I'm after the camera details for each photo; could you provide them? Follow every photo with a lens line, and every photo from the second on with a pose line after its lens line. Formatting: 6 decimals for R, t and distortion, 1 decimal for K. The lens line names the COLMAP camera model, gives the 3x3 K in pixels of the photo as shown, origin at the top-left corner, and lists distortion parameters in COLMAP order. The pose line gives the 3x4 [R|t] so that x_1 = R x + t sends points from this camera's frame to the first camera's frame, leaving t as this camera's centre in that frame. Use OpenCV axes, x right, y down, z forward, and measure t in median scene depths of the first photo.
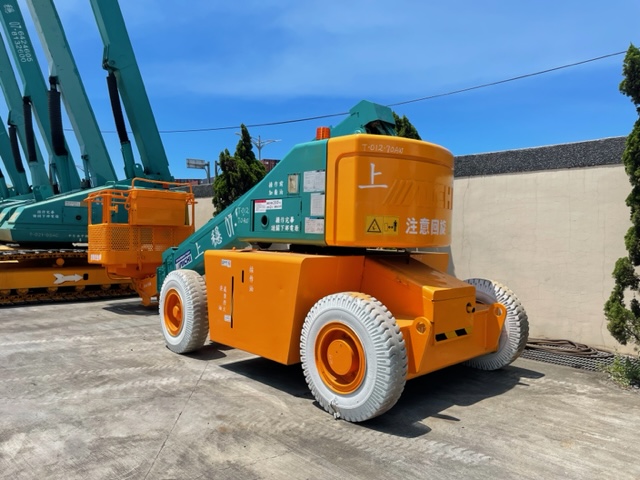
lens RADIAL K [[462.7, 0, 320.0], [0, 462.7, 240.0], [0, 0, 1]] dist [0.078556, -0.091148]
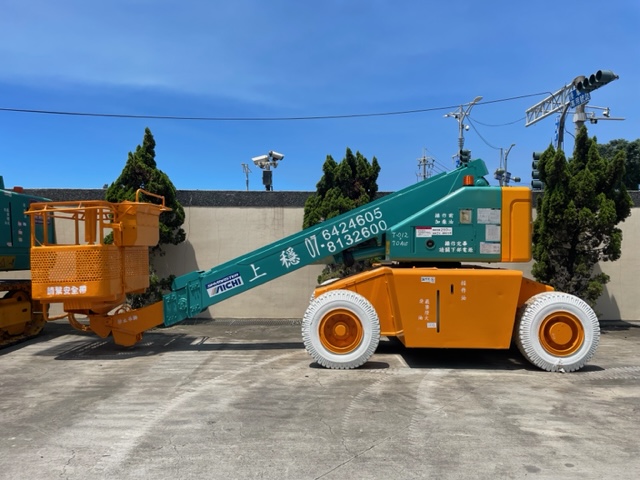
lens RADIAL K [[462.7, 0, 320.0], [0, 462.7, 240.0], [0, 0, 1]] dist [0.078556, -0.091148]
pose [[0.718117, -0.007336, 0.695884, -1.286417], [0.020694, 0.999727, -0.010816, -0.048118], [-0.695615, 0.022168, 0.718073, 0.333568]]
